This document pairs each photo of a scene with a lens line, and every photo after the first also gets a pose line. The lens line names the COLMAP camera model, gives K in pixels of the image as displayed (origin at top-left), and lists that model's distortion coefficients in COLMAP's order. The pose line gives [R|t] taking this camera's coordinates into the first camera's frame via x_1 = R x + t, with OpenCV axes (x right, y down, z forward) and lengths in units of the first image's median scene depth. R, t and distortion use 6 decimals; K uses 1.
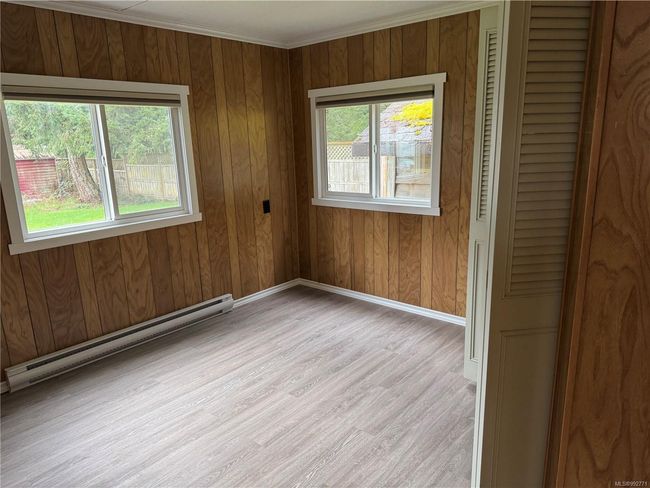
lens RADIAL K [[450.4, 0, 325.9], [0, 450.4, 262.5], [0, 0, 1]] dist [-0.001825, -0.002372]
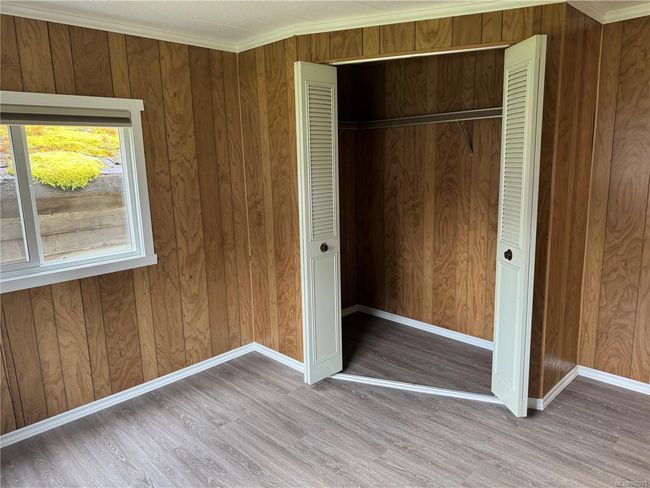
lens RADIAL K [[459.9, 0, 325.5], [0, 459.9, 247.3], [0, 0, 1]] dist [0.068727, -0.074096]
pose [[0.070669, -0.164117, 0.983906, -0.591536], [0.284174, 0.948811, 0.137852, -0.165970], [-0.956165, 0.269858, 0.113689, 0.597746]]
